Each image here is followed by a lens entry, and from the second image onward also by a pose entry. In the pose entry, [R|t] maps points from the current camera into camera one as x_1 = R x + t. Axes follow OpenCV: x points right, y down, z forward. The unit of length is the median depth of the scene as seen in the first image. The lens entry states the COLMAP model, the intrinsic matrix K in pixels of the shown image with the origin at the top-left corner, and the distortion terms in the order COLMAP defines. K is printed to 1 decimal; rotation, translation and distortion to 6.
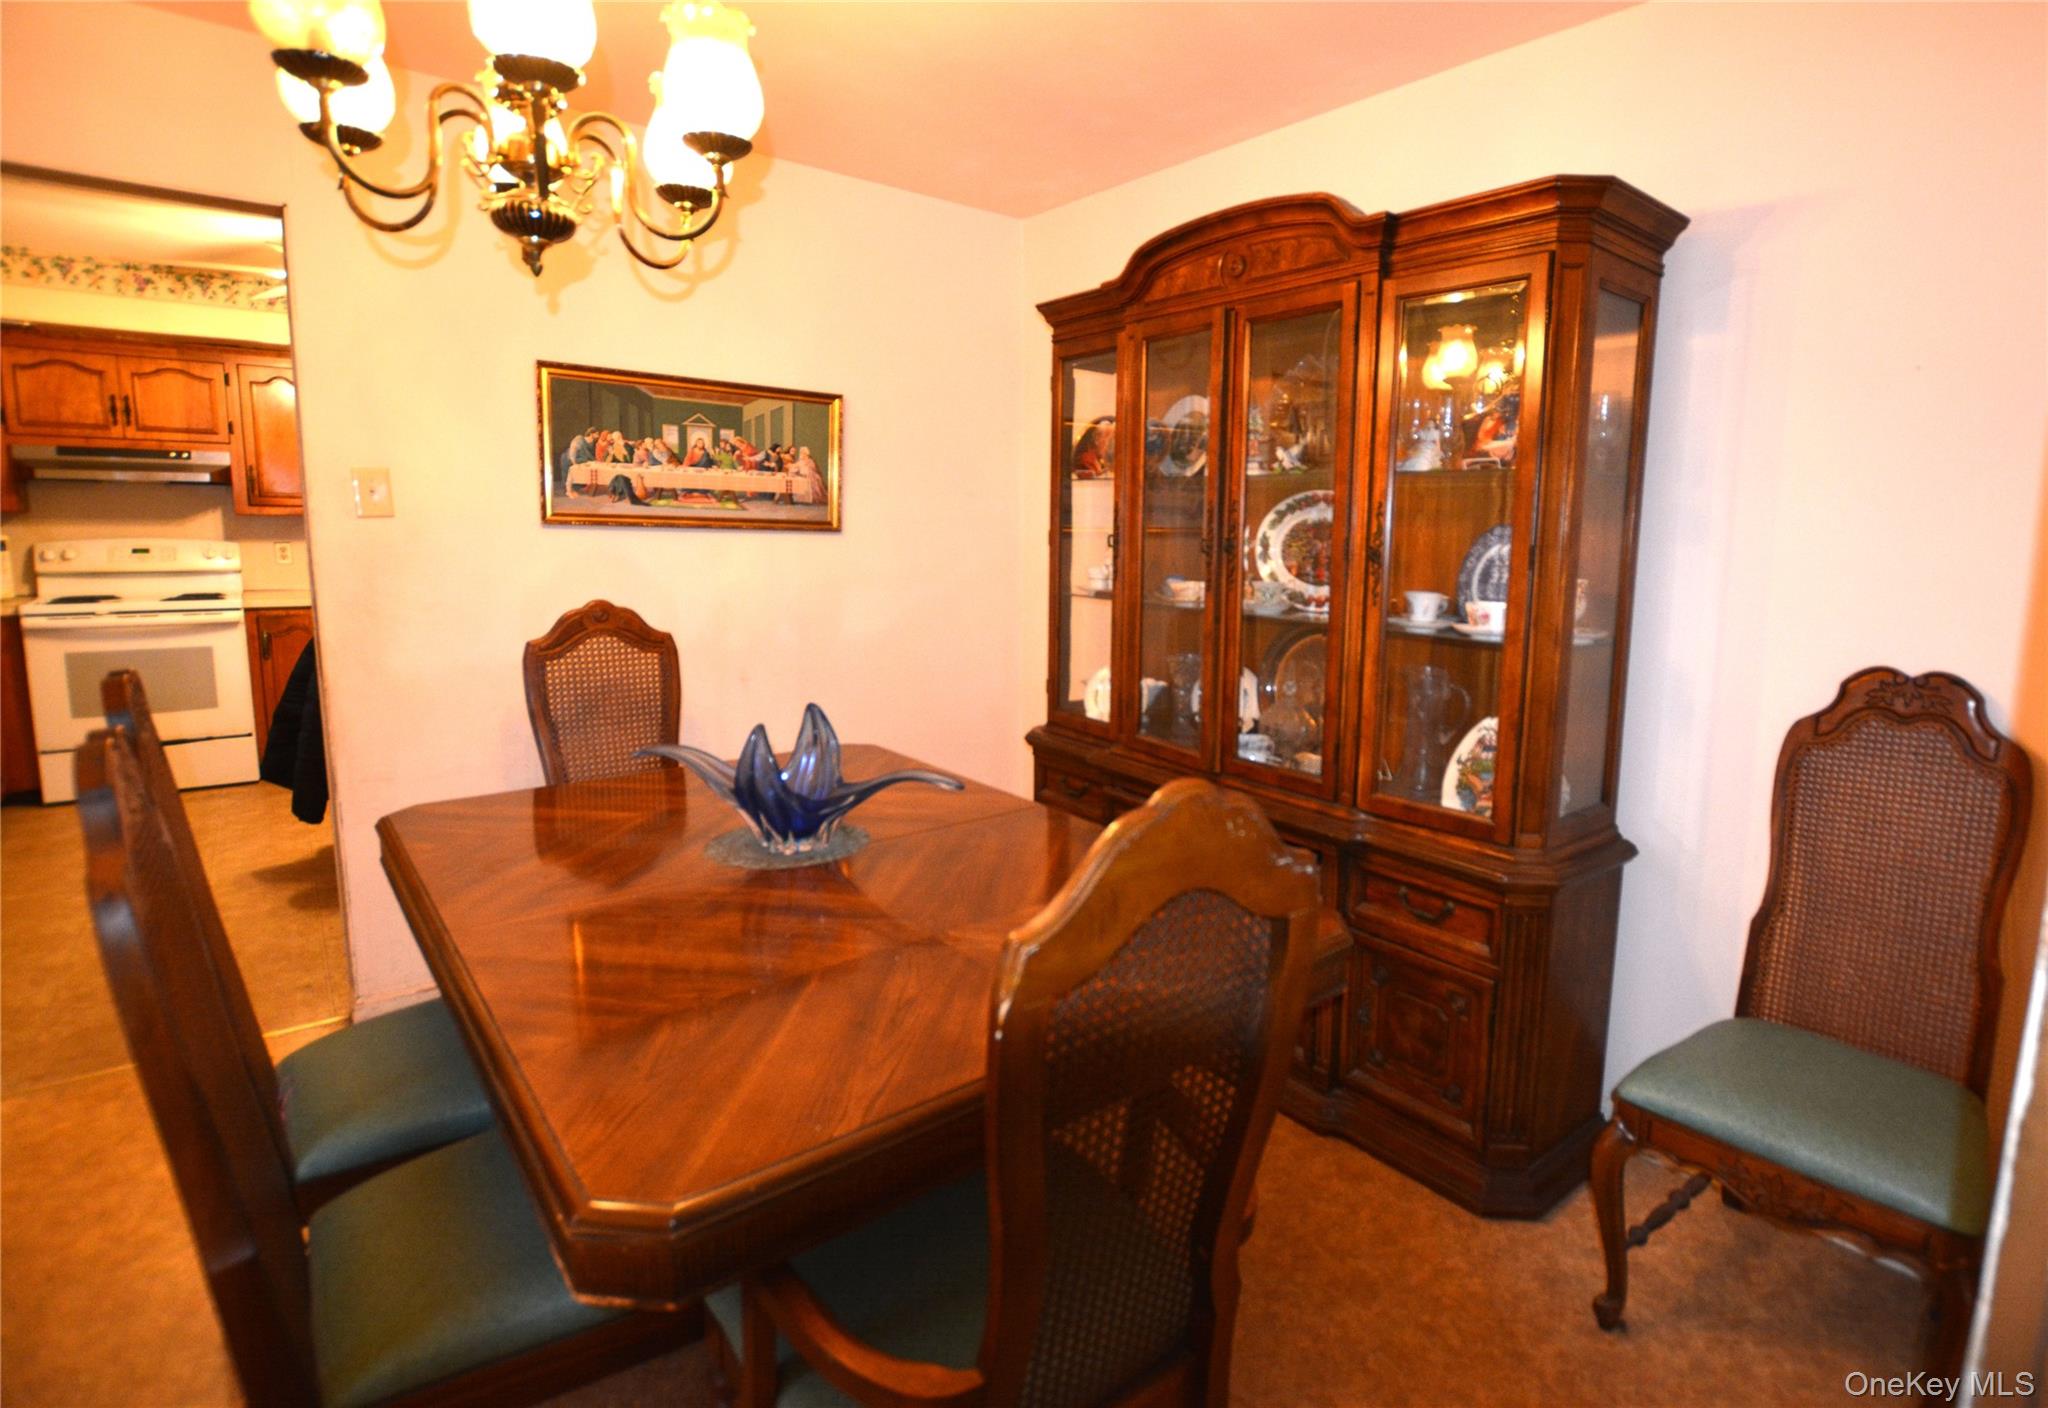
lens RADIAL K [[991.5, 0, 1028.6], [0, 991.5, 651.0], [0, 0, 1]] dist [0.000113, 0.000036]
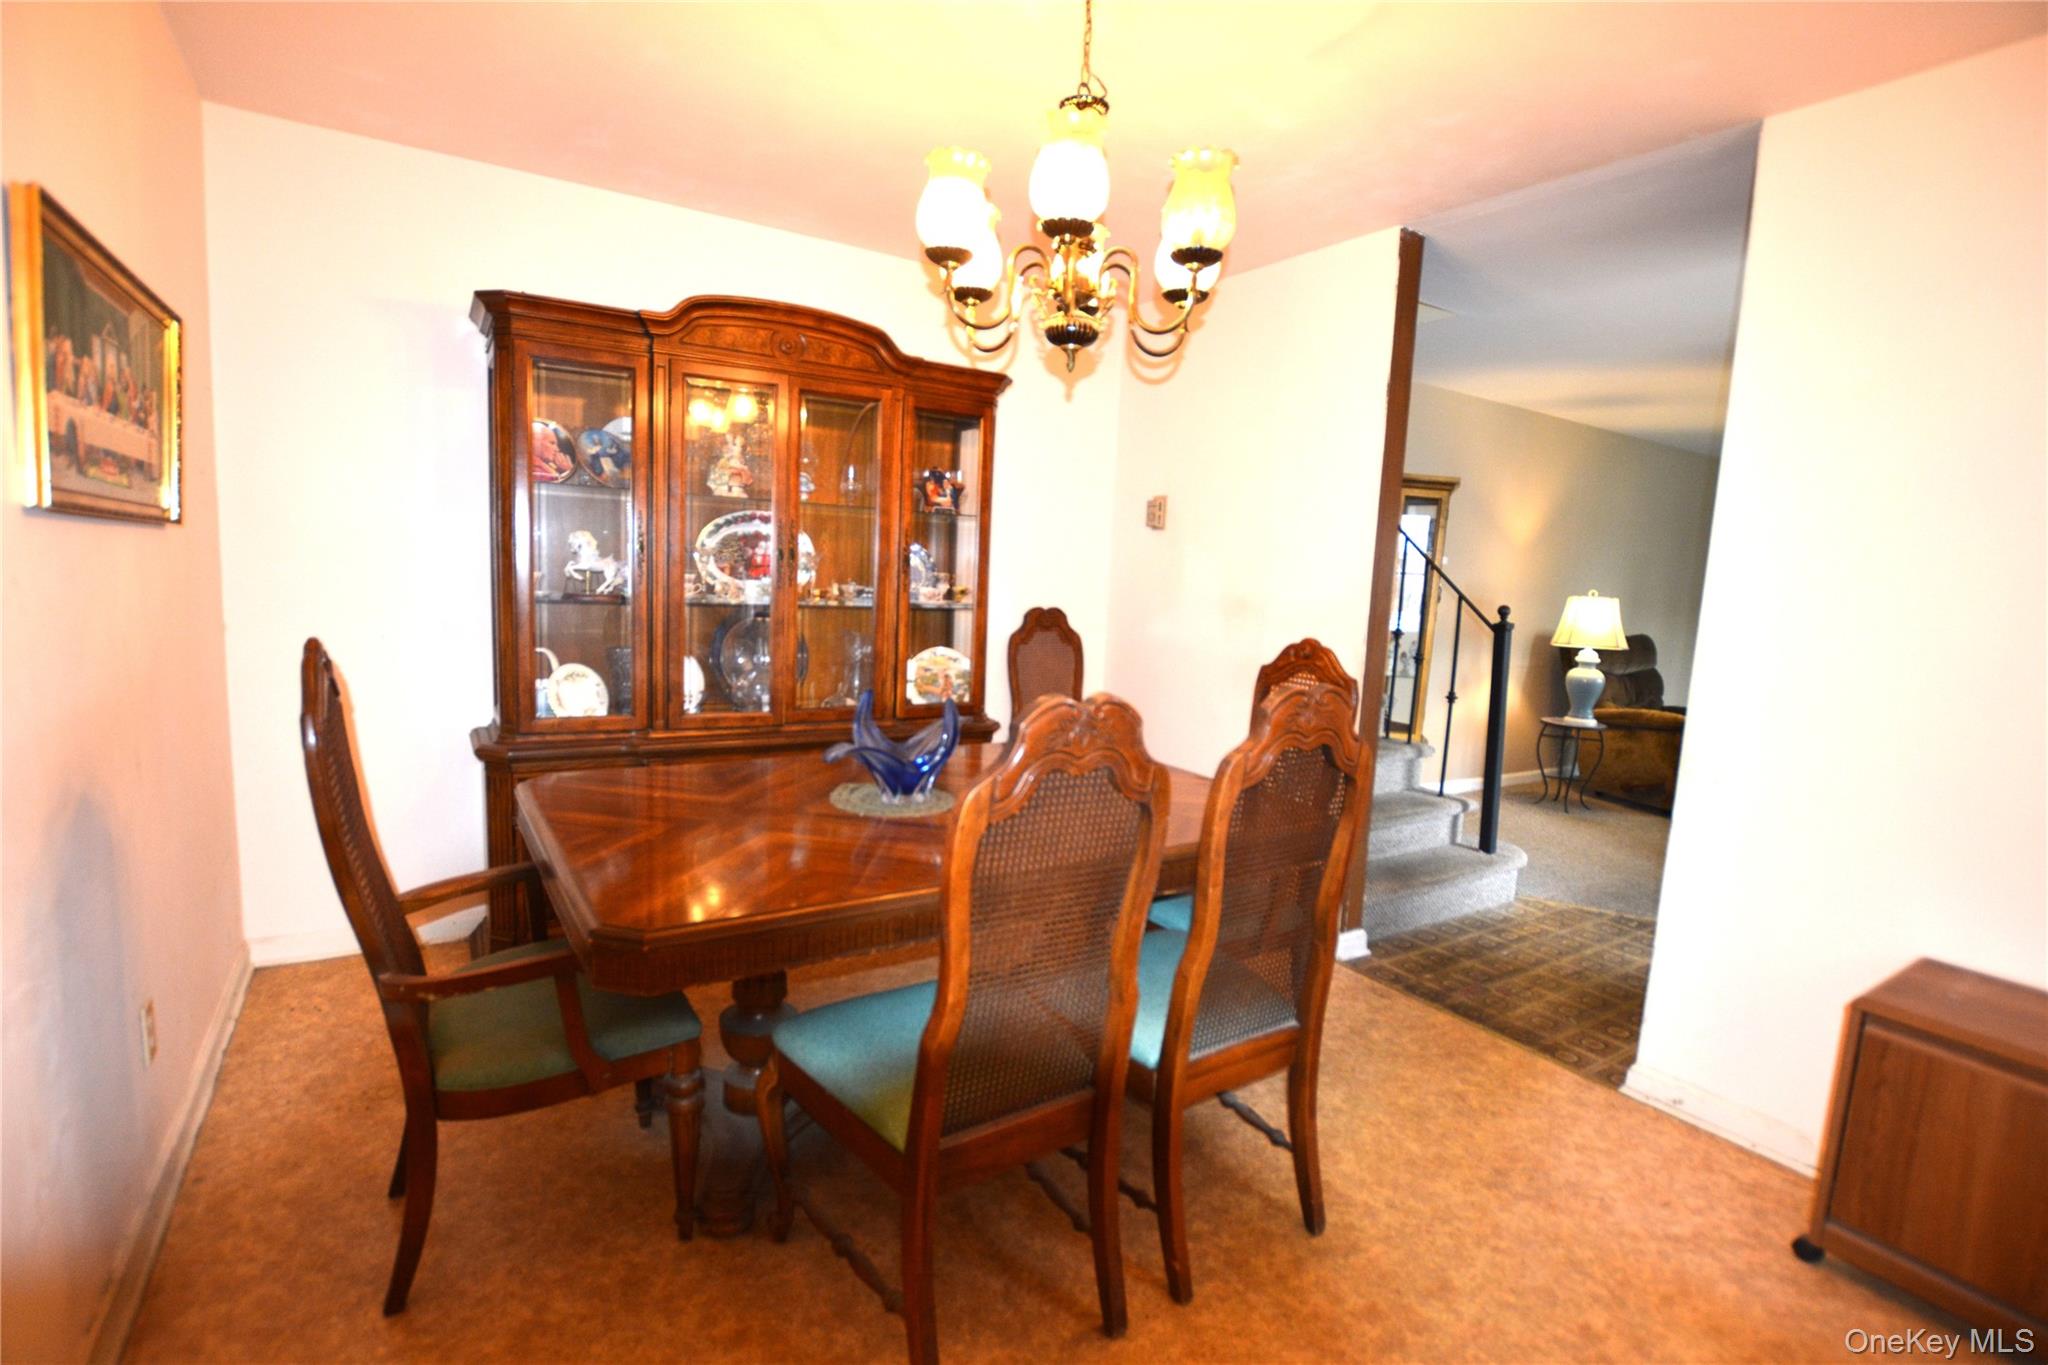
lens RADIAL K [[973.8, 0, 1024.0], [0, 973.8, 682.5], [0, 0, 1]] dist [-0.002193, -0.000485]
pose [[0.118601, -0.136497, 0.983515, -0.957921], [0.081181, 0.988523, 0.127403, -0.068214], [-0.989618, 0.064733, 0.128320, 0.469350]]
